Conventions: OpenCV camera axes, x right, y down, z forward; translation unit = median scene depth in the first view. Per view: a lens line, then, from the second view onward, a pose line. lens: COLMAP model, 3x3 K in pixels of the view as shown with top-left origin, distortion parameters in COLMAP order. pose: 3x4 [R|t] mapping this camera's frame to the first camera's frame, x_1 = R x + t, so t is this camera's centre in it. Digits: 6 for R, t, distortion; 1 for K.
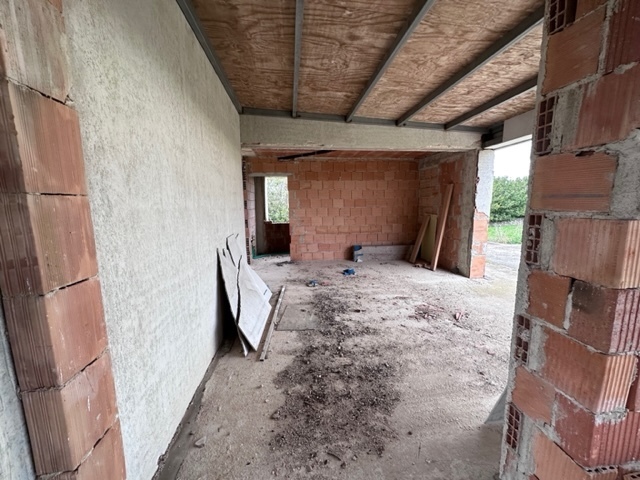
lens RADIAL K [[253.8, 0, 319.8], [0, 253.8, 241.0], [0, 0, 1]] dist [-0.001679, 0.000182]
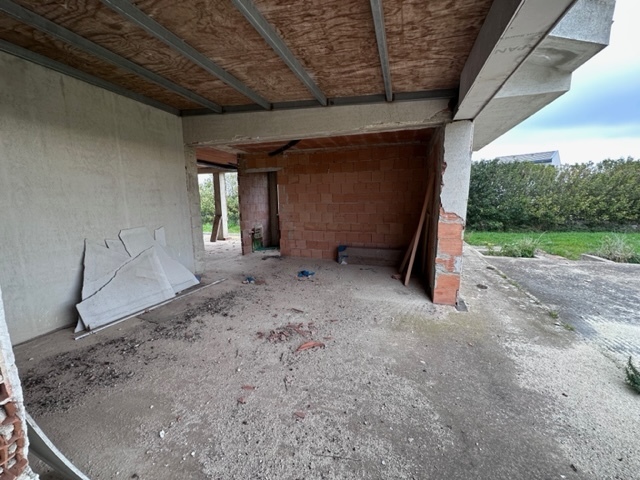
lens RADIAL K [[253.8, 0, 319.6], [0, 253.8, 241.1], [0, 0, 1]] dist [-0.001679, 0.000182]
pose [[0.907183, 0.073096, -0.414339, 0.777000], [-0.061146, 0.997243, 0.042051, -0.054698], [0.416270, -0.012813, 0.909151, 0.272449]]
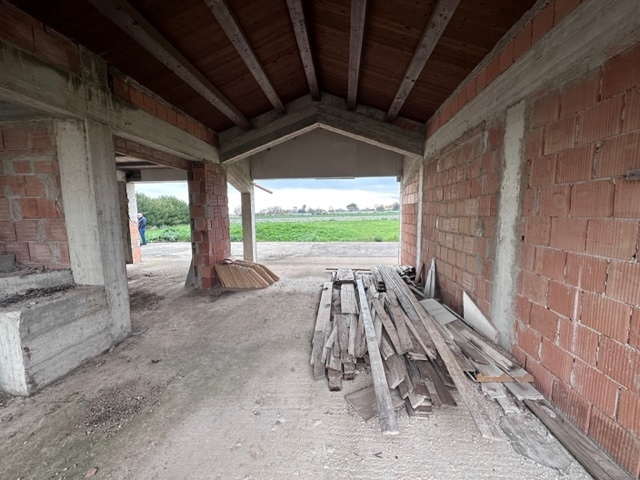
lens RADIAL K [[253.8, 0, 319.1], [0, 253.8, 240.5], [0, 0, 1]] dist [-0.001679, 0.000182]
pose [[0.205517, -0.099440, 0.973589, -0.895392], [0.143241, 0.987167, 0.070589, 0.081907], [-0.968114, 0.124951, 0.217123, -0.607182]]
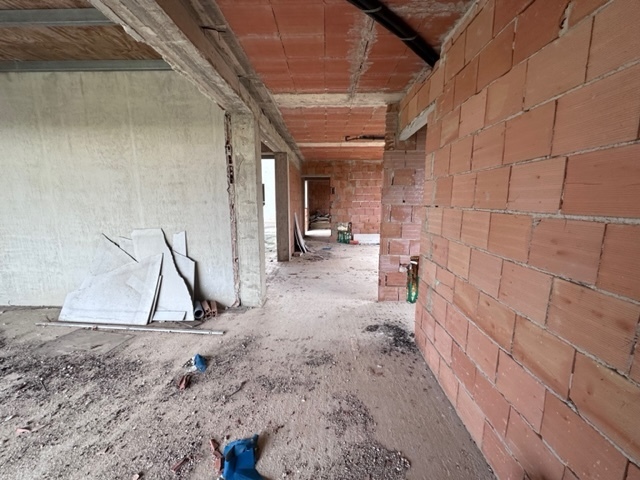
lens RADIAL K [[253.8, 0, 320.5], [0, 253.8, 240.1], [0, 0, 1]] dist [-0.001679, 0.000182]
pose [[-0.139118, 0.172448, -0.975145, 0.462470], [-0.133870, 0.972406, 0.191062, -0.225305], [0.981186, 0.157122, -0.112193, 1.560924]]
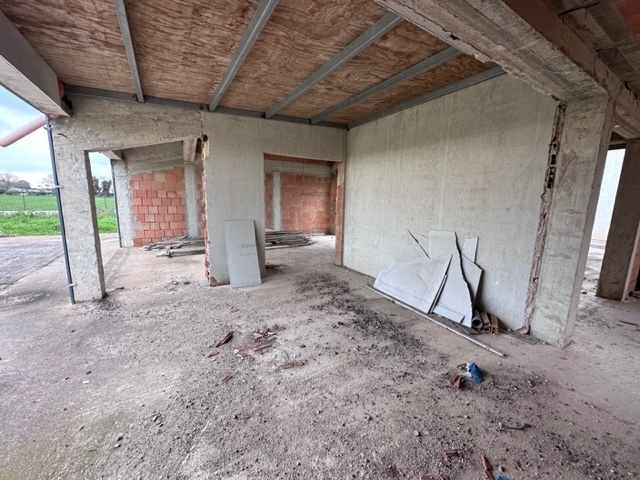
lens RADIAL K [[253.8, 0, 320.7], [0, 253.8, 240.6], [0, 0, 1]] dist [-0.001679, 0.000182]
pose [[-0.908485, 0.060950, -0.413450, 0.518385], [-0.066306, 0.955756, 0.286591, -0.228693], [0.412625, 0.287778, -0.864248, 1.532092]]
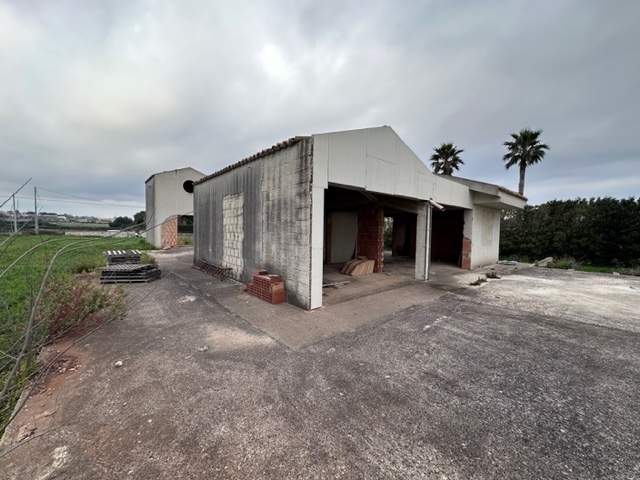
lens RADIAL K [[253.8, 0, 317.9], [0, 253.8, 242.3], [0, 0, 1]] dist [-0.001679, 0.000182]
pose [[0.560505, 0.060693, -0.825924, 2.184854], [-0.135851, 0.990539, -0.019404, 0.175240], [0.816933, 0.123079, 0.563447, -1.570538]]
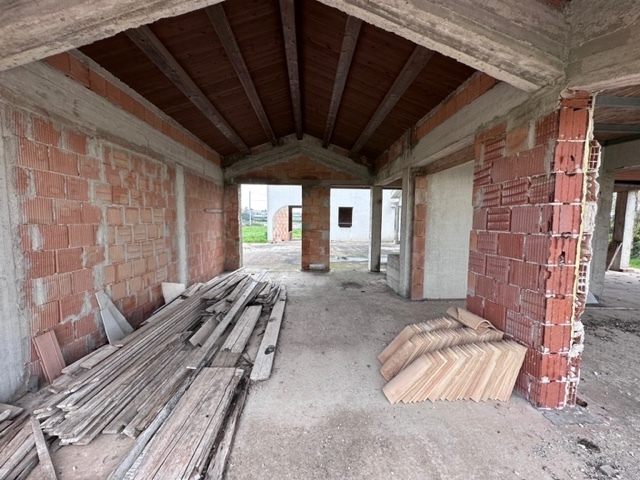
lens RADIAL K [[253.8, 0, 319.8], [0, 253.8, 240.7], [0, 0, 1]] dist [-0.001679, 0.000182]
pose [[-0.063617, 0.093078, -0.993624, 1.058013], [-0.146833, 0.983933, 0.101571, 0.002526], [0.987113, 0.152358, -0.048928, -0.193376]]
